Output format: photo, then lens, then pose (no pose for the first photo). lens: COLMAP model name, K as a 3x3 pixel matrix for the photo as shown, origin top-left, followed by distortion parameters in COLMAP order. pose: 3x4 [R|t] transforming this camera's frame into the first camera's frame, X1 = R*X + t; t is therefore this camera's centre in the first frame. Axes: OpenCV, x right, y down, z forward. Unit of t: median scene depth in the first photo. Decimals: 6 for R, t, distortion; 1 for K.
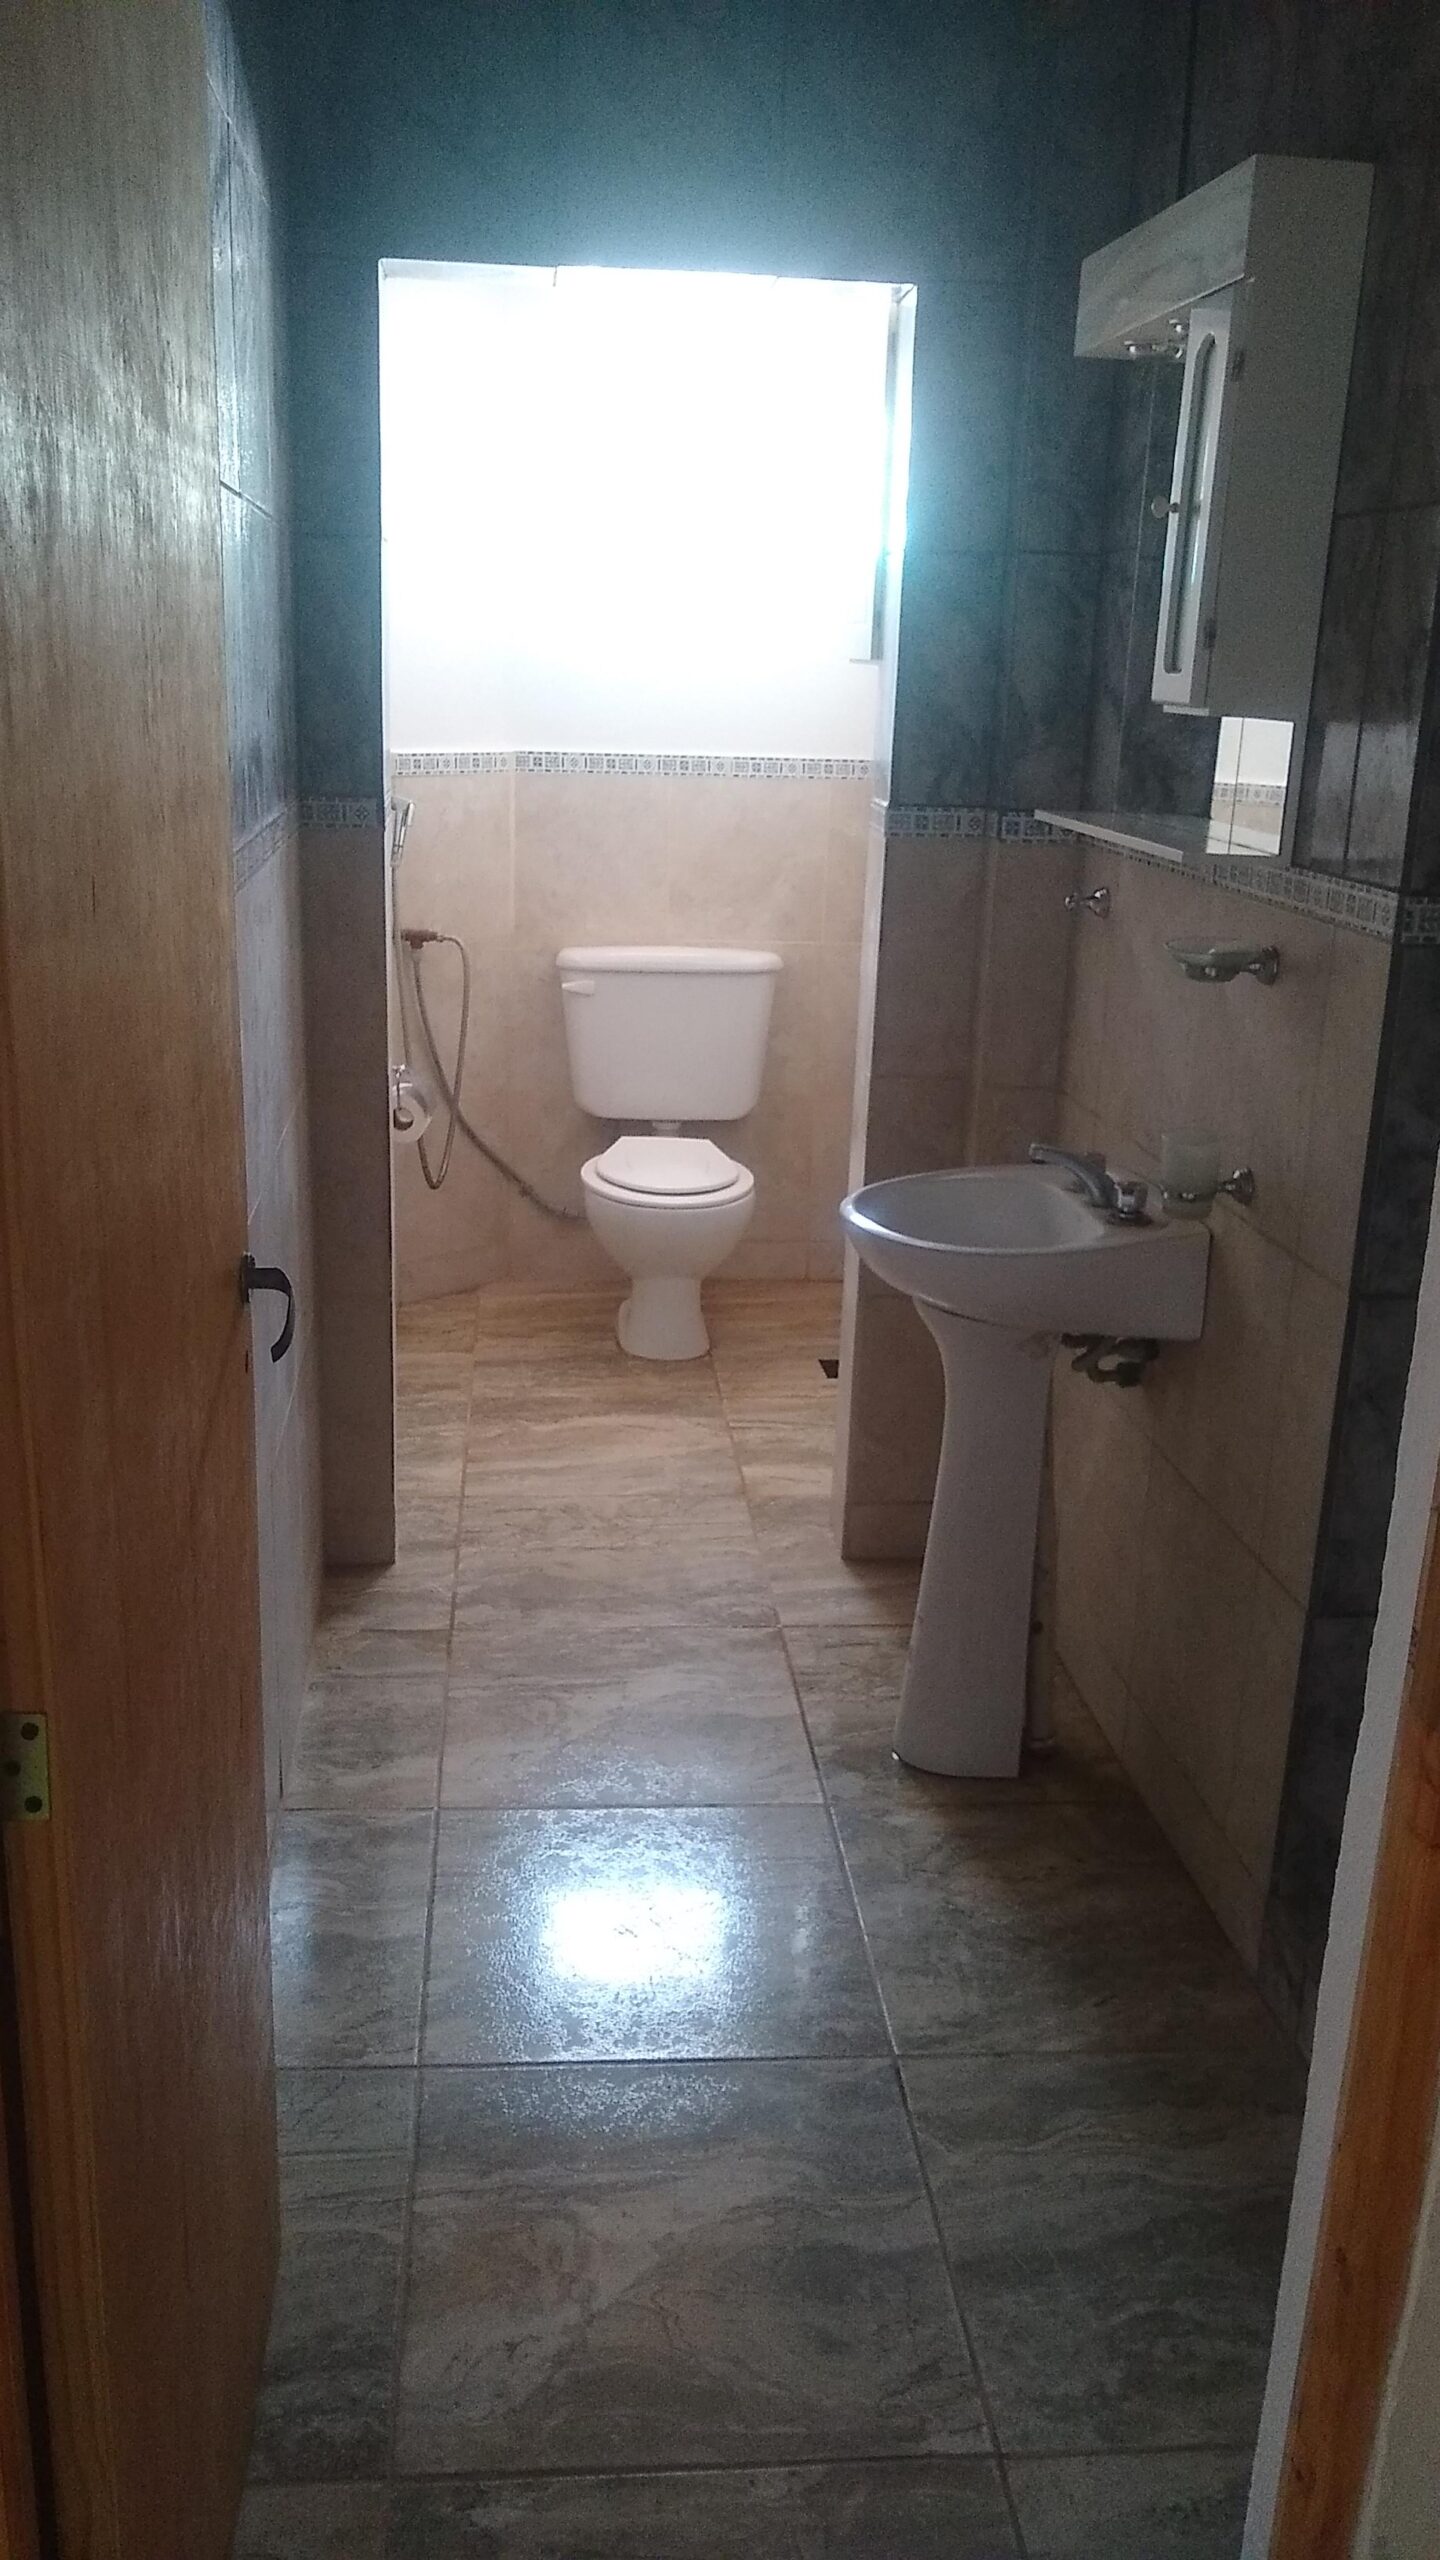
lens RADIAL K [[2081.8, 0, 712.5], [0, 2081.8, 1265.4], [0, 0, 1]] dist [0.012128, -0.001276]
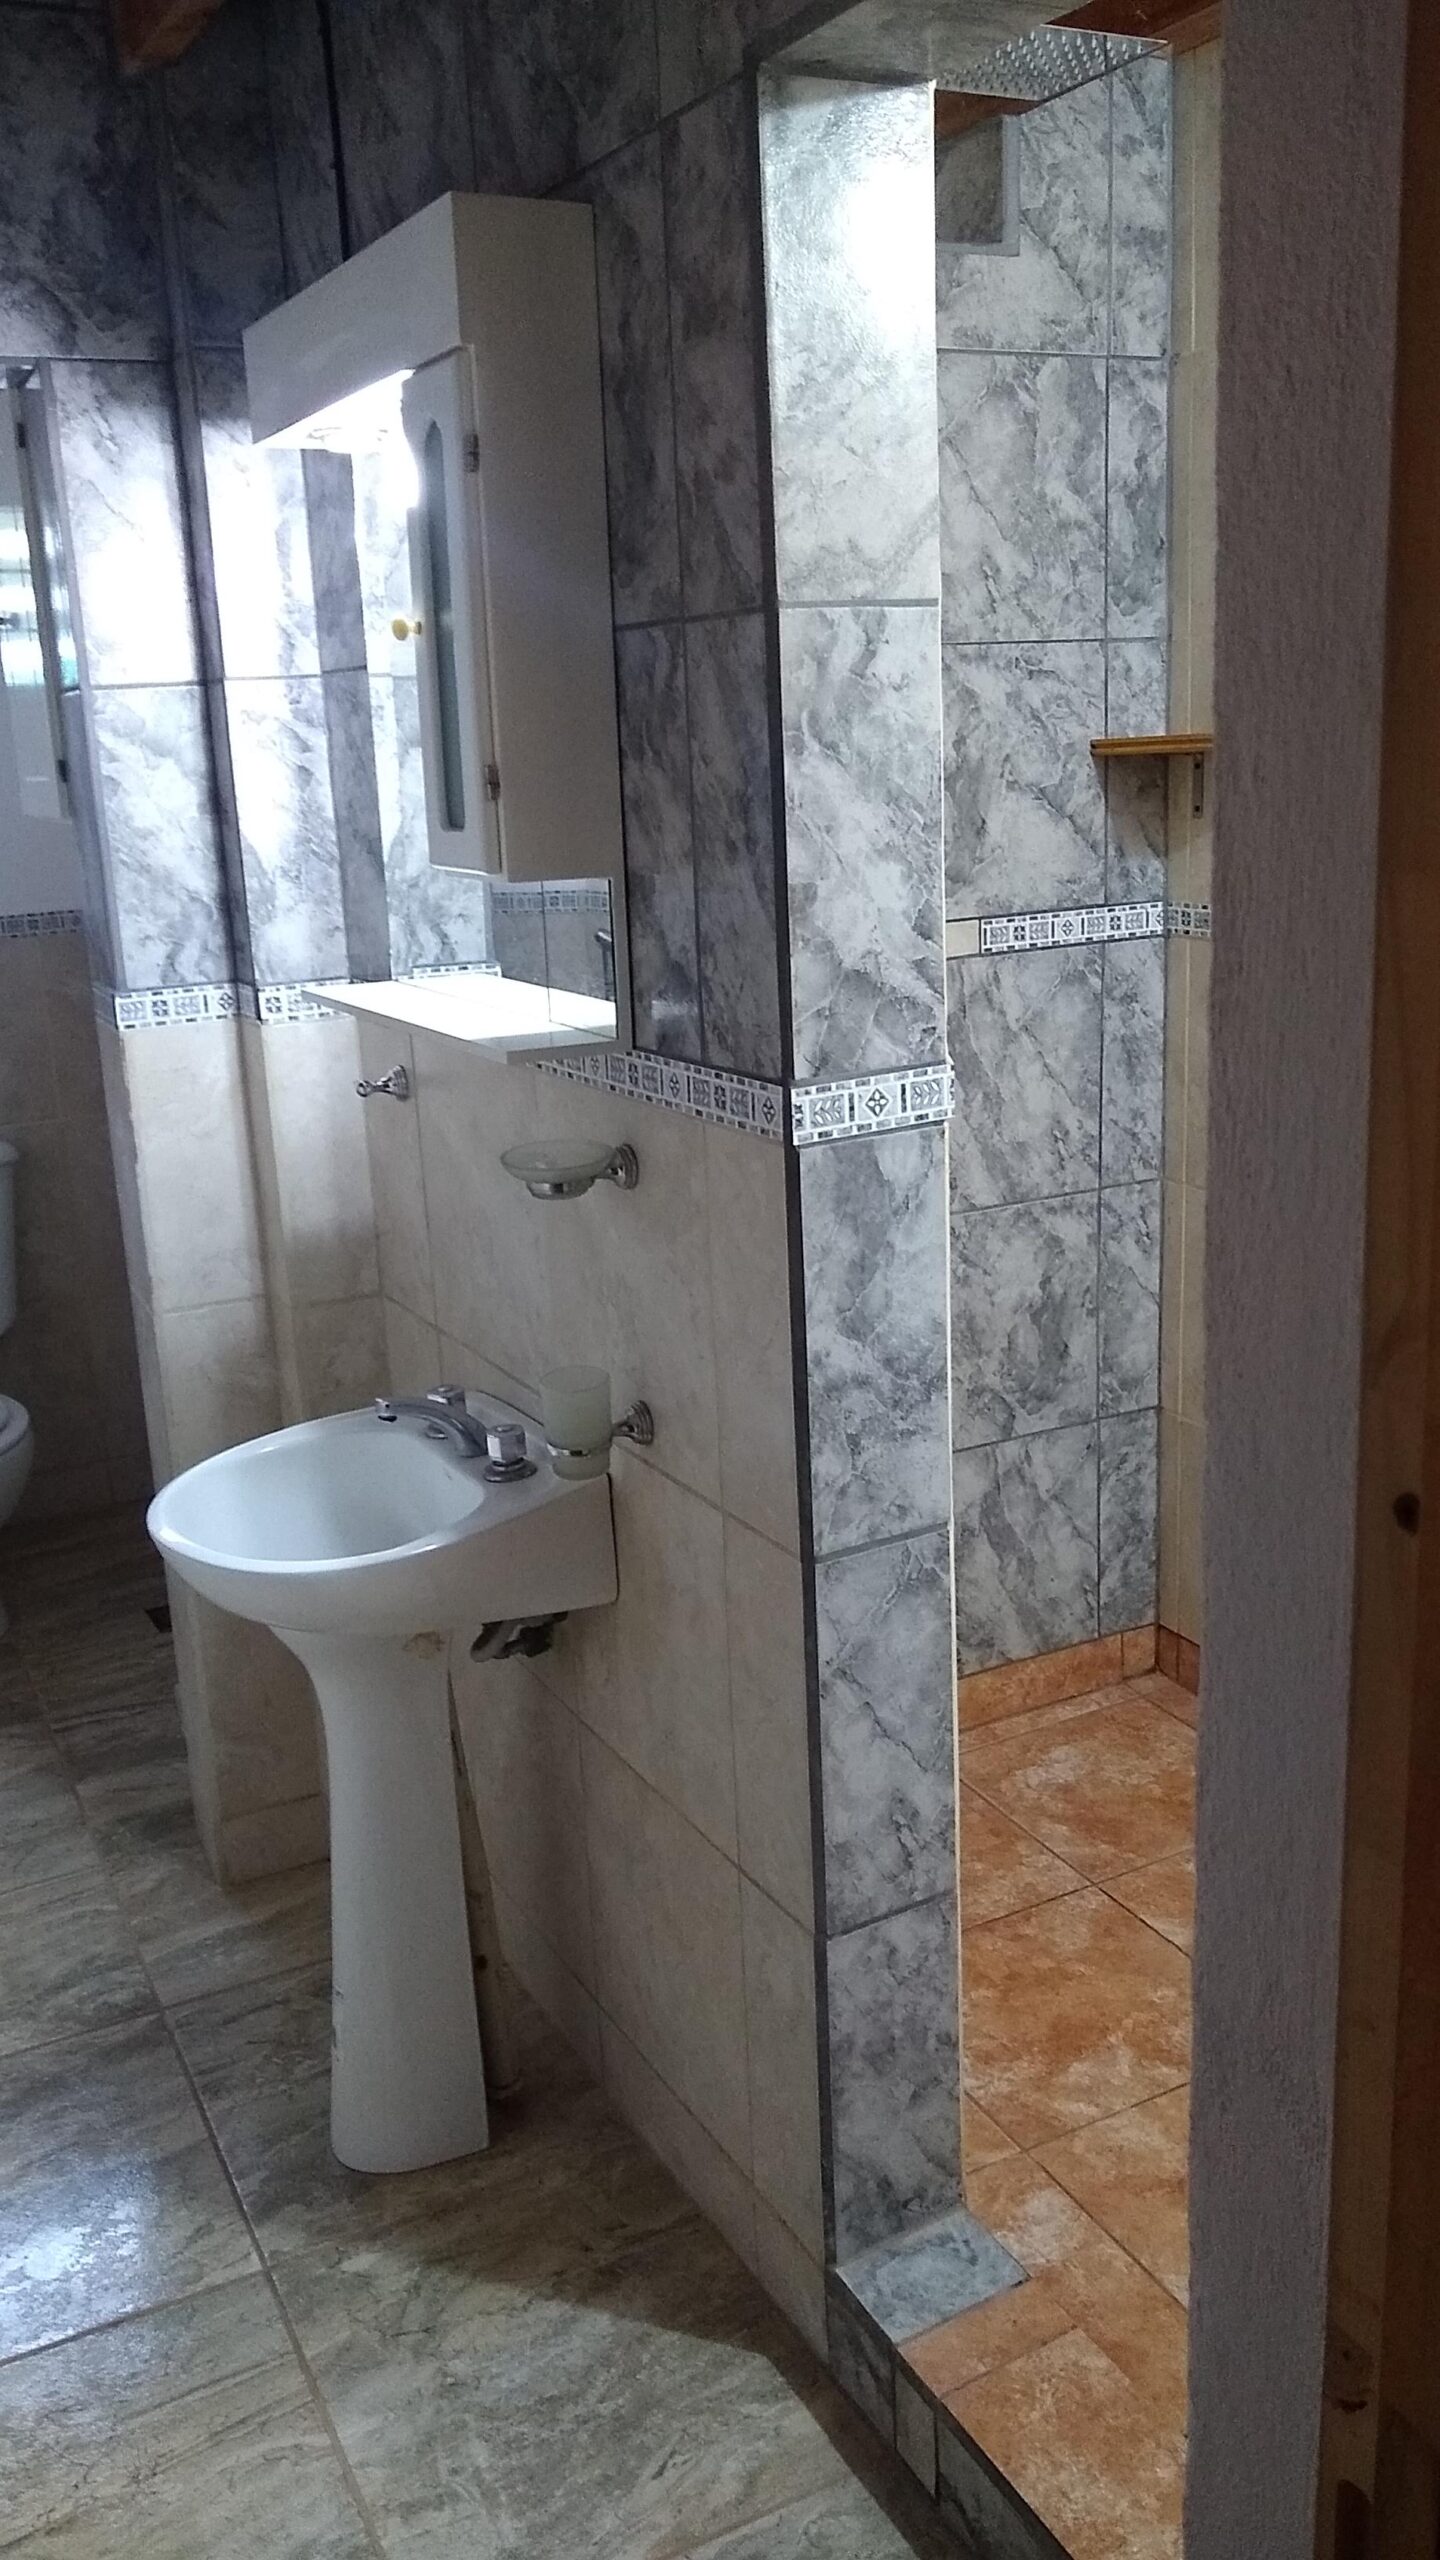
lens RADIAL K [[2081.8, 0, 713.4], [0, 2081.8, 1273.0], [0, 0, 1]] dist [0.012128, -0.001276]
pose [[0.929164, -0.170995, 0.327742, 0.017154], [0.180600, 0.983556, 0.001148, -0.079124], [-0.322549, 0.058123, 0.944767, 0.171819]]
